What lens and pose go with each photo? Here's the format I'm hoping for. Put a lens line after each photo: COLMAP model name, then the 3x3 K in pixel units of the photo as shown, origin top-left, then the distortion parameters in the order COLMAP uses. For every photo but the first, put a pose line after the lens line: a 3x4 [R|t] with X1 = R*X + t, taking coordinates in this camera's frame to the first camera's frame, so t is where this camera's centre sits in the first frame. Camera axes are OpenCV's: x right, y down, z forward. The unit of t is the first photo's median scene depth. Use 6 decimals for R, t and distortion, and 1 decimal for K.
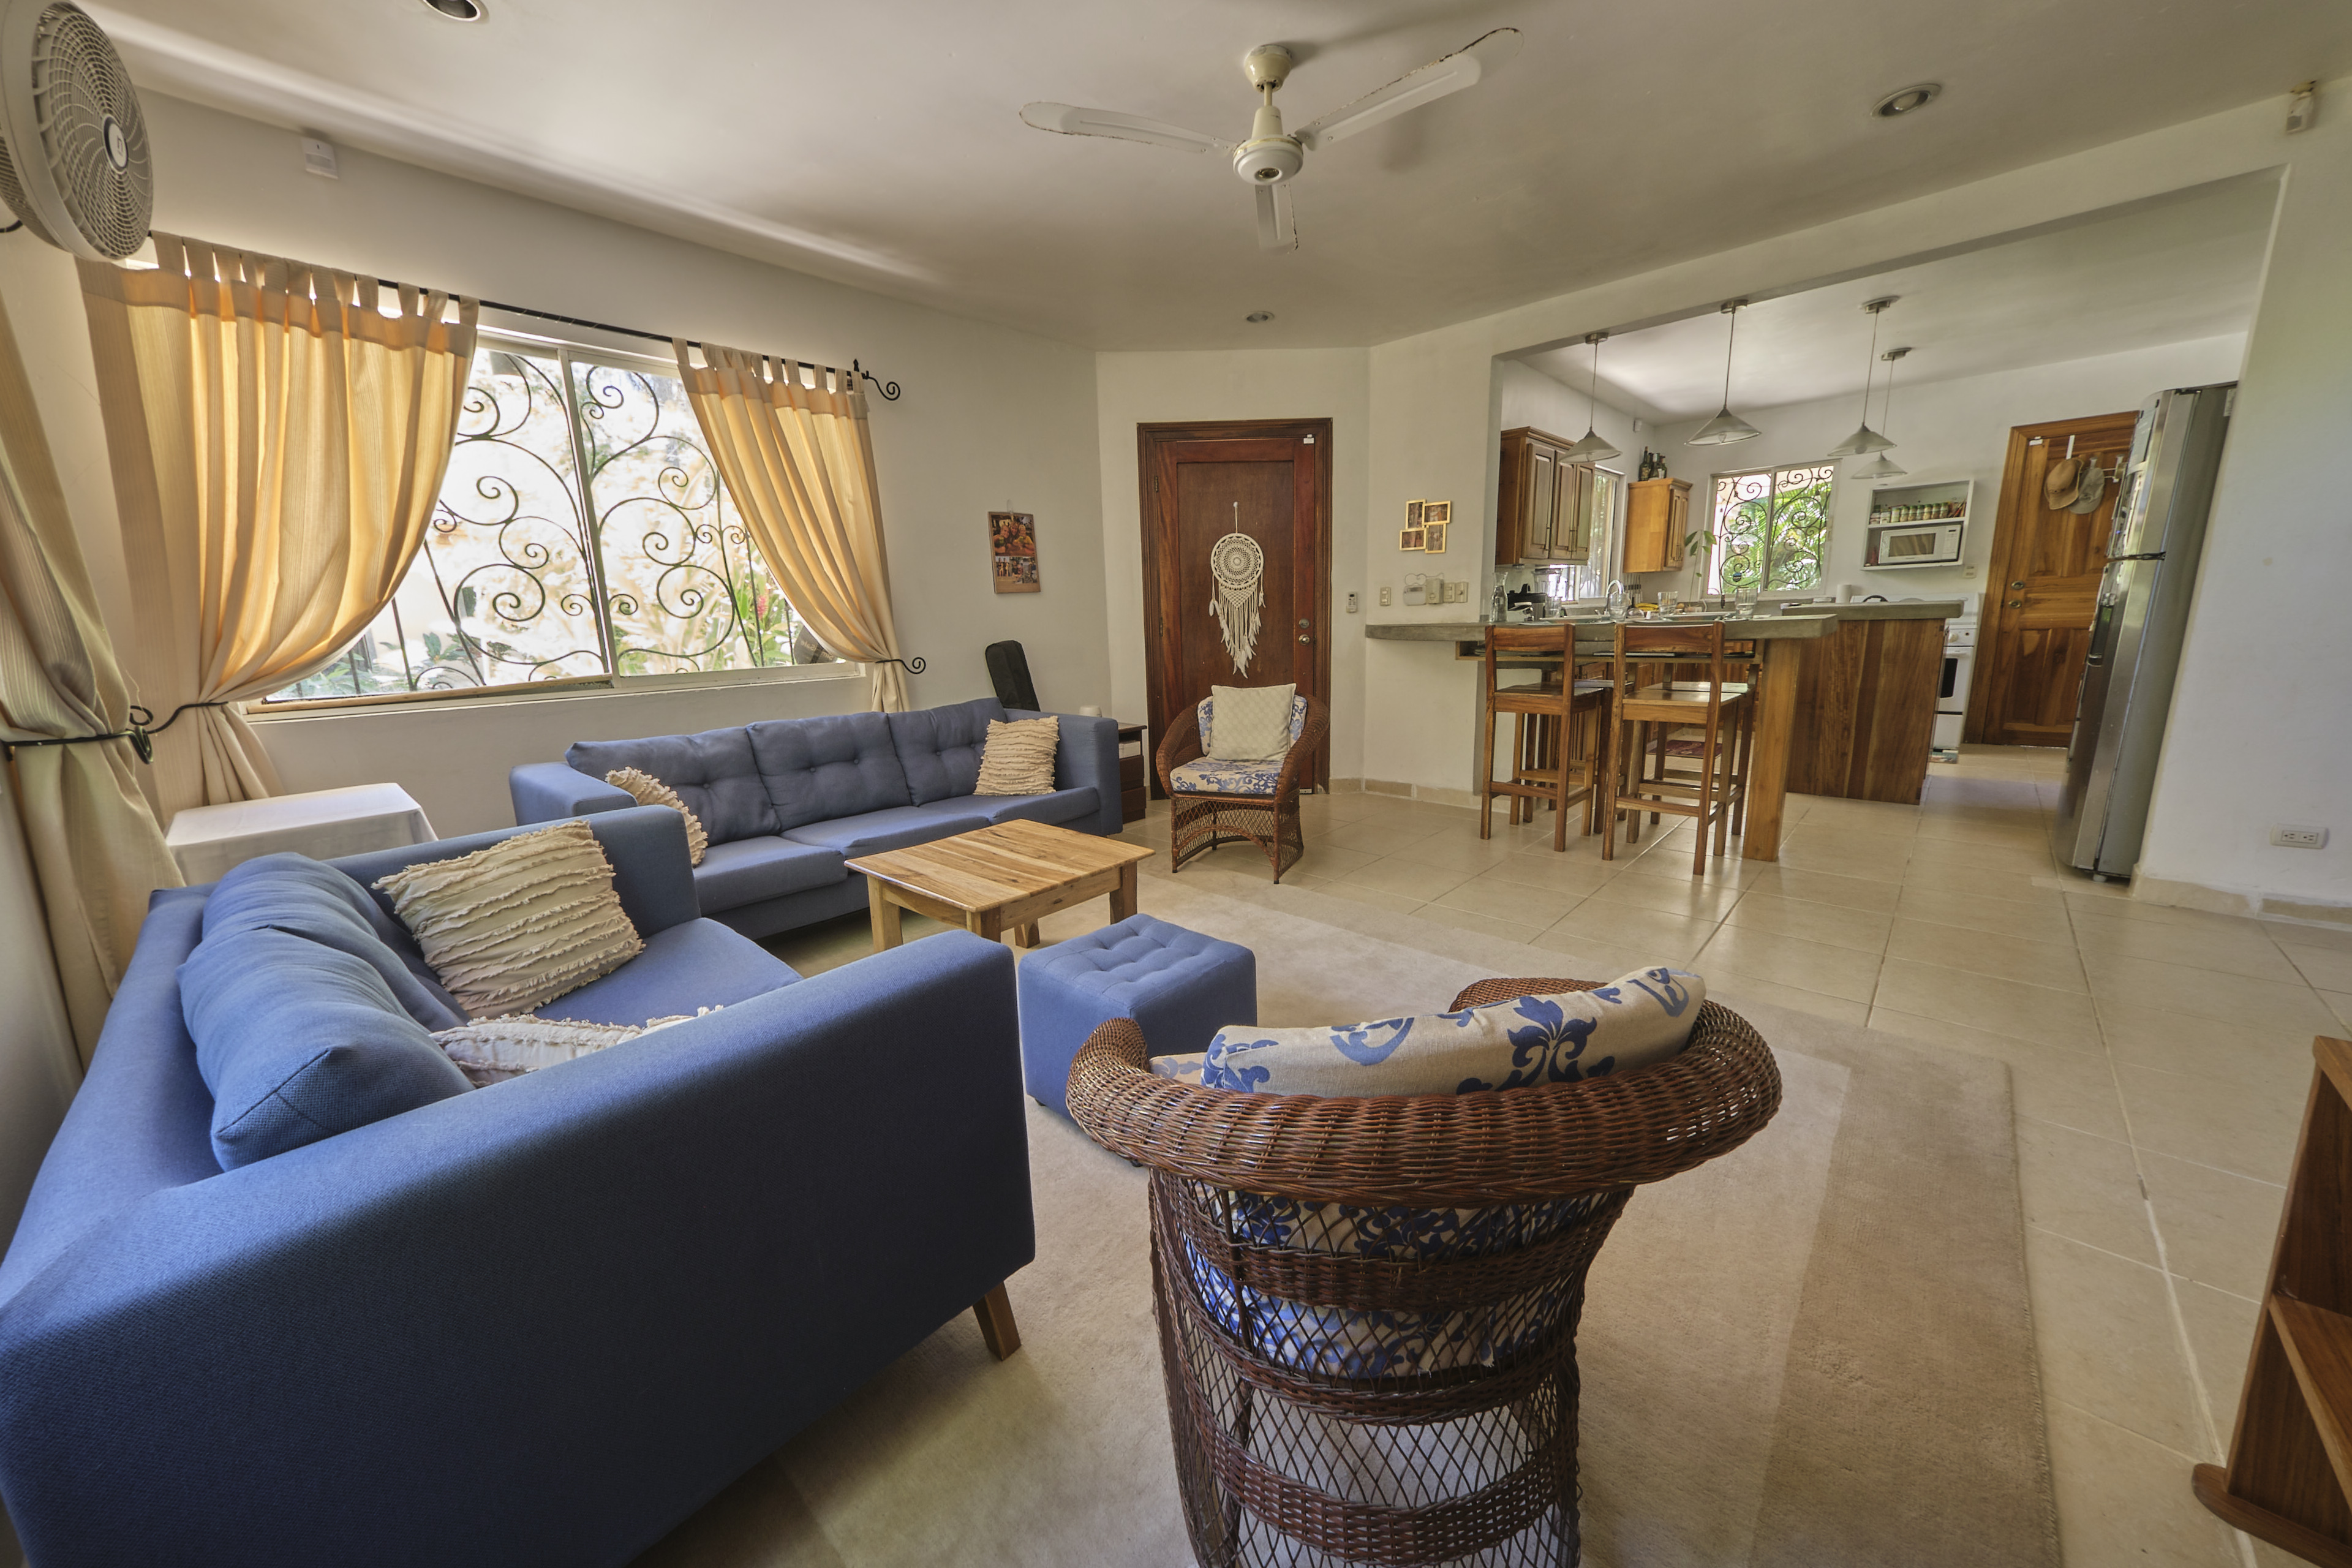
lens RADIAL K [[826.2, 0, 1179.1], [0, 826.2, 772.3], [0, 0, 1]] dist [0.011373, -0.000513]
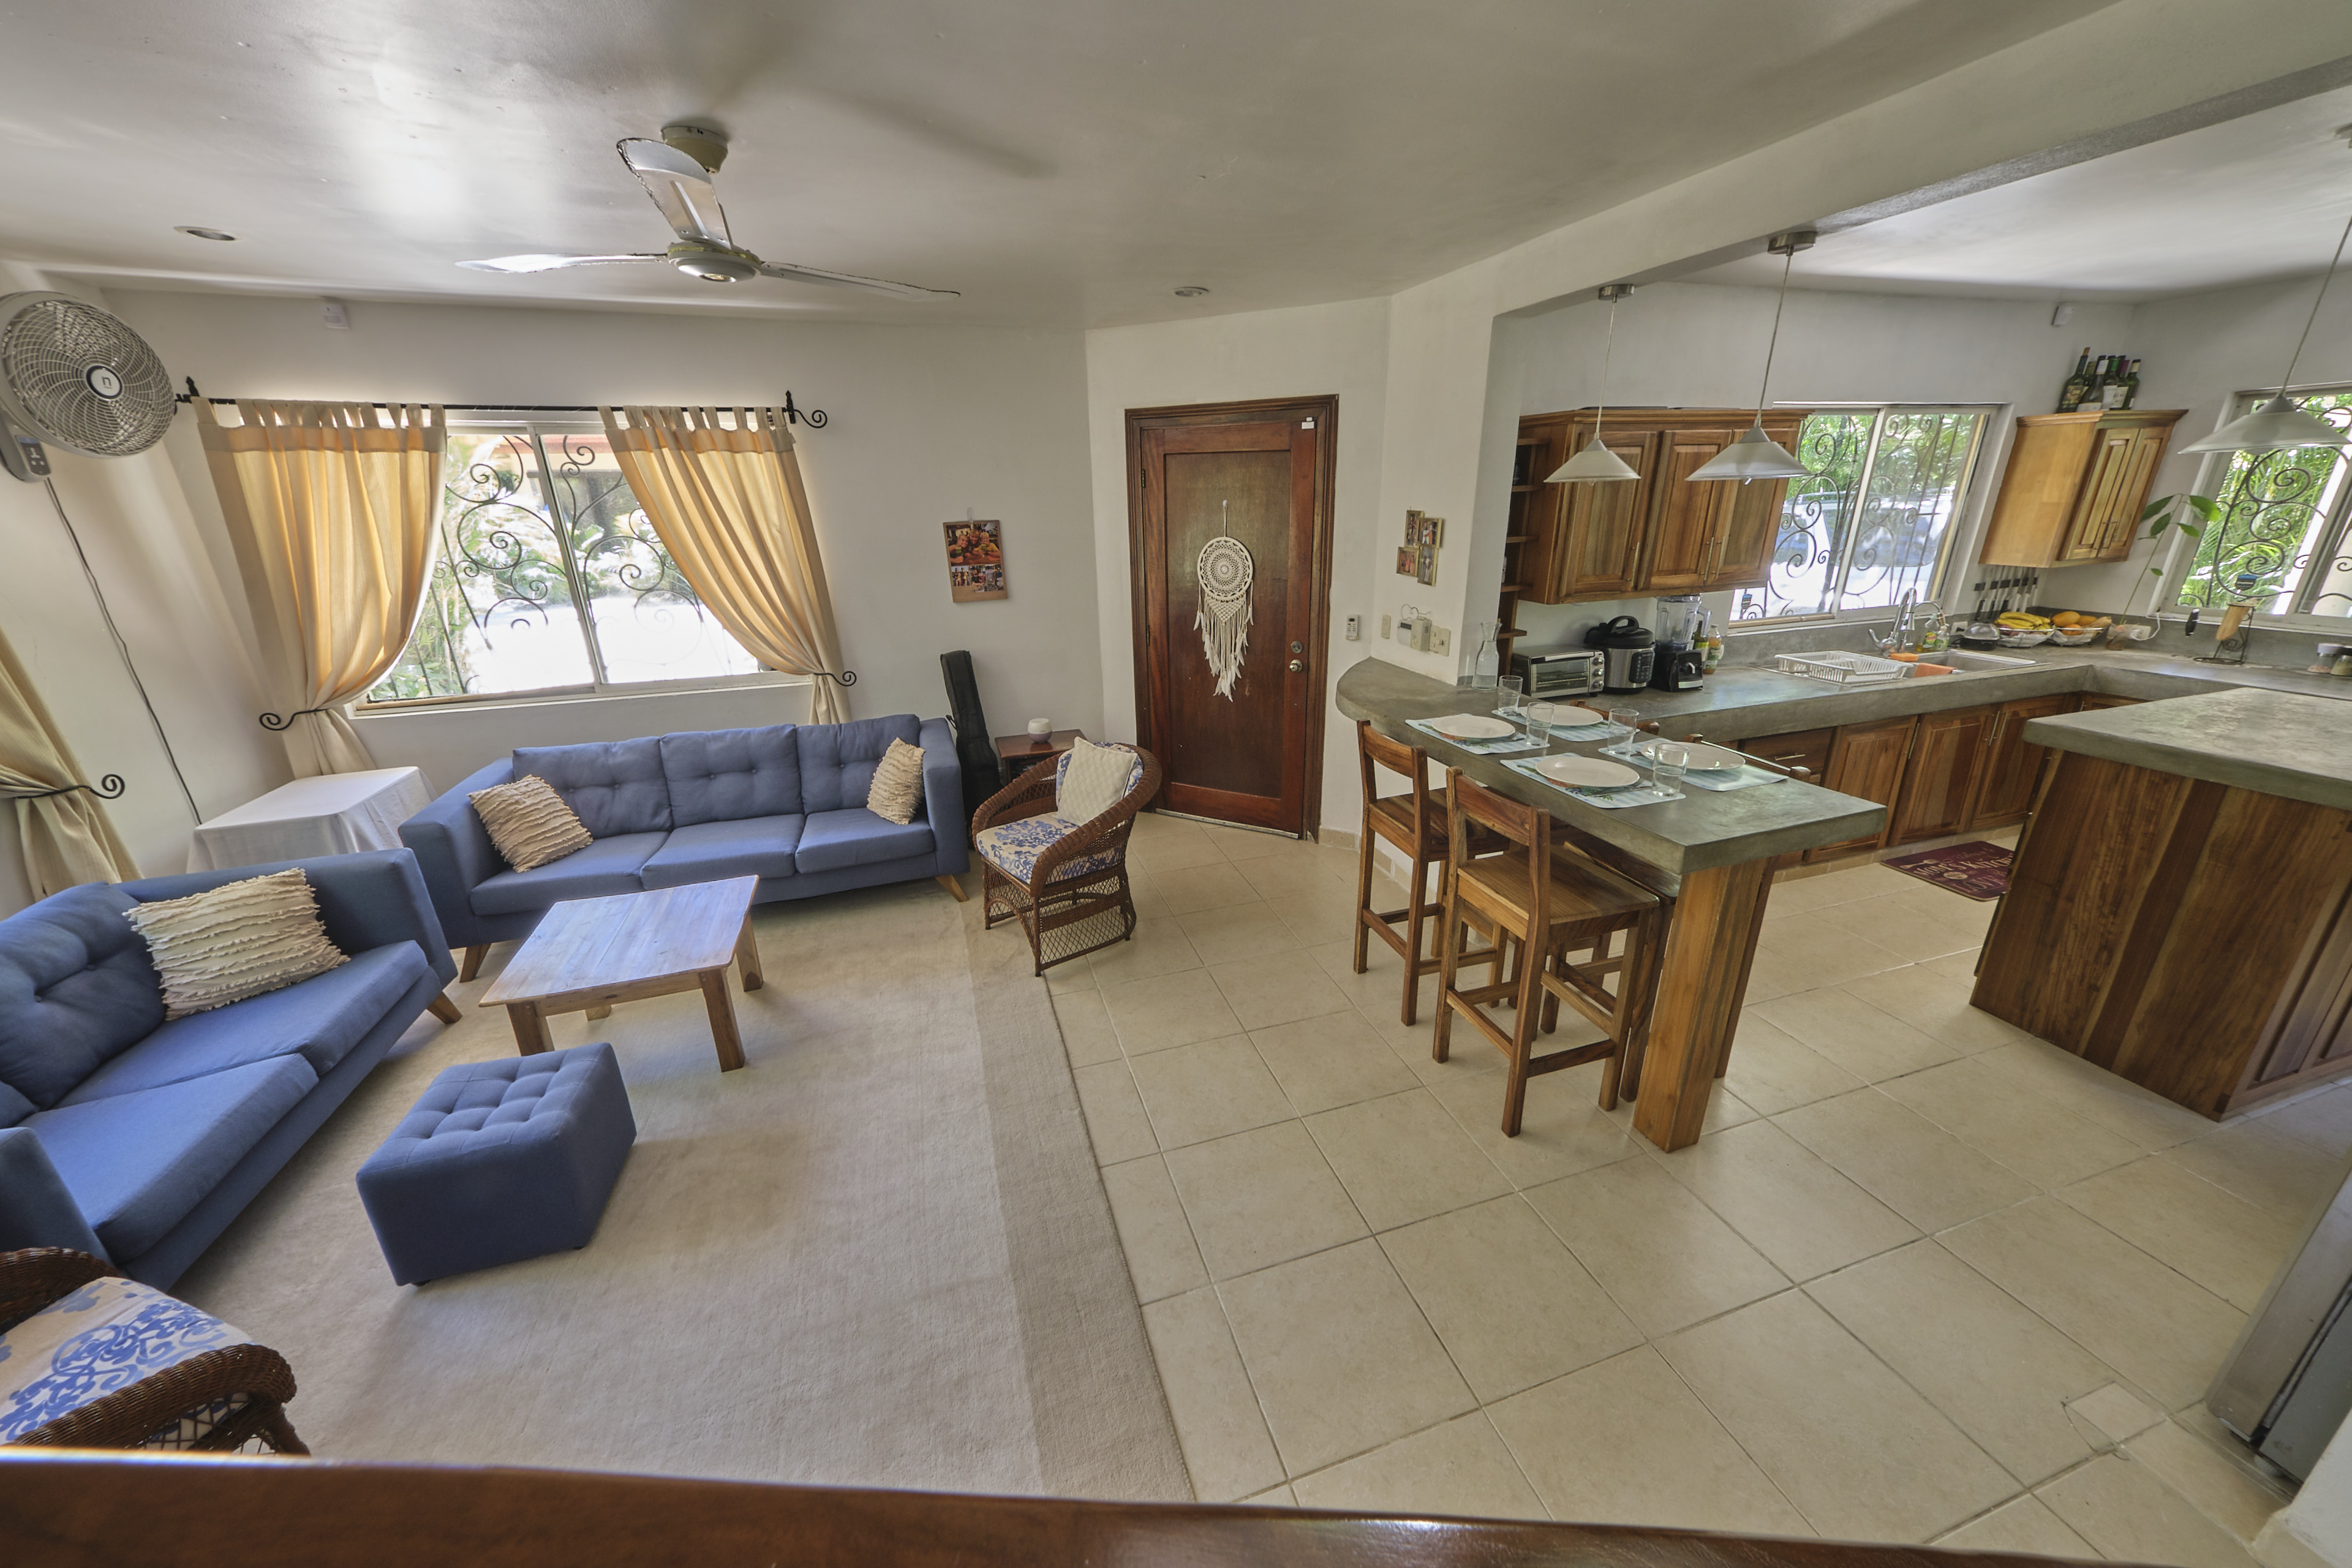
lens RADIAL K [[826.2, 0, 1181.5], [0, 826.2, 773.0], [0, 0, 1]] dist [0.011373, -0.000513]
pose [[0.871899, 0.173149, -0.458051, 0.506570], [-0.100739, 0.978815, 0.178247, -0.213553], [0.479211, -0.109270, 0.870872, 0.218916]]
